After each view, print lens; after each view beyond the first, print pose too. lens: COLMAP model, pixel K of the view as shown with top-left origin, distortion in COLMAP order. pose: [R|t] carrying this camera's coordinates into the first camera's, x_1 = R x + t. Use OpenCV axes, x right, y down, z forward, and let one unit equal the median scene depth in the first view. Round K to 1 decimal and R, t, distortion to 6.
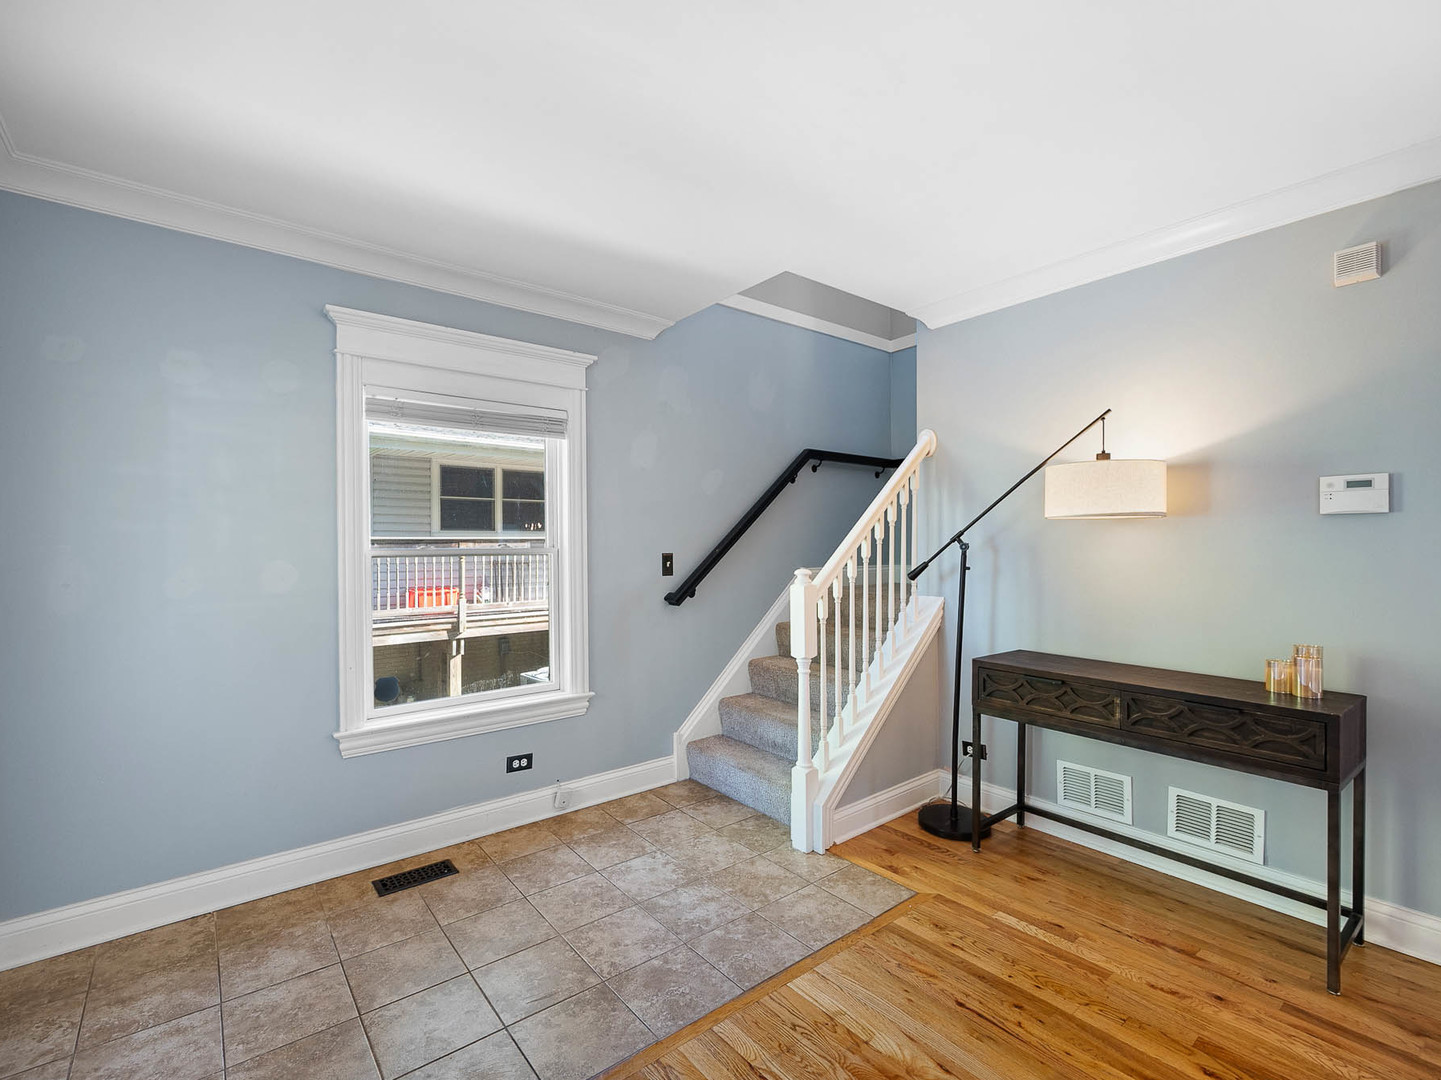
lens RADIAL K [[661.8, 0, 720.7], [0, 661.8, 549.9], [0, 0, 1]] dist [0.001627, 0.000217]
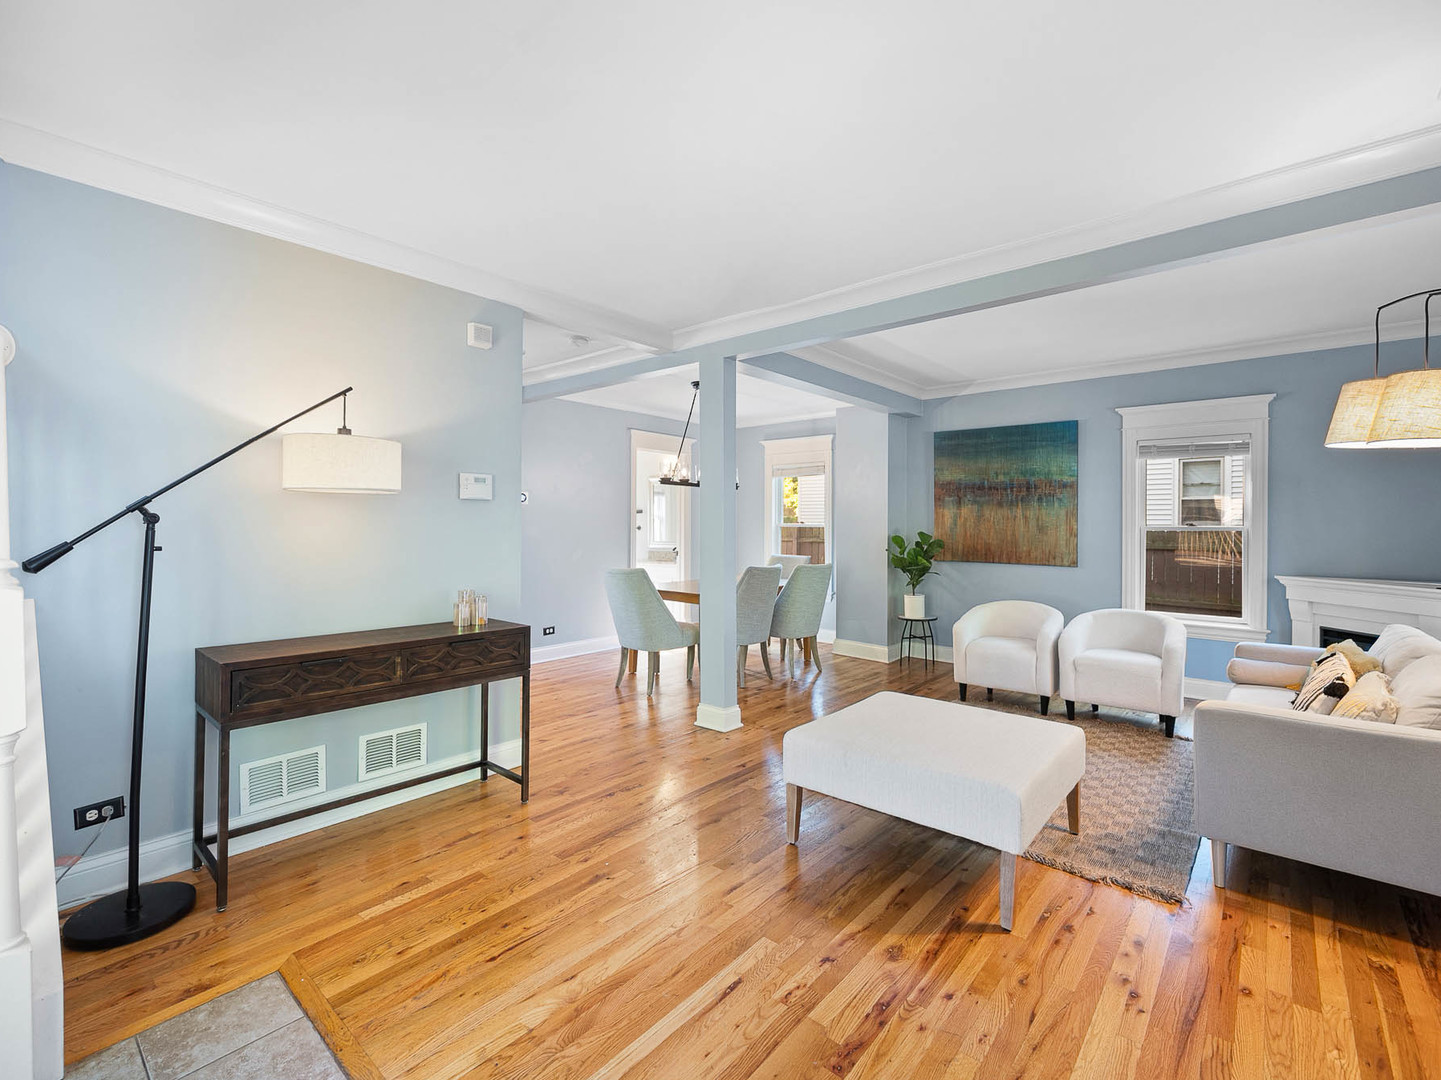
lens RADIAL K [[661.8, 0, 719.0], [0, 661.8, 526.9], [0, 0, 1]] dist [0.001627, 0.000217]
pose [[-0.180954, 0.000698, 0.983491, -0.573504], [0.007786, 0.999969, 0.000722, 0.010460], [-0.983461, 0.007788, -0.180954, 0.664809]]
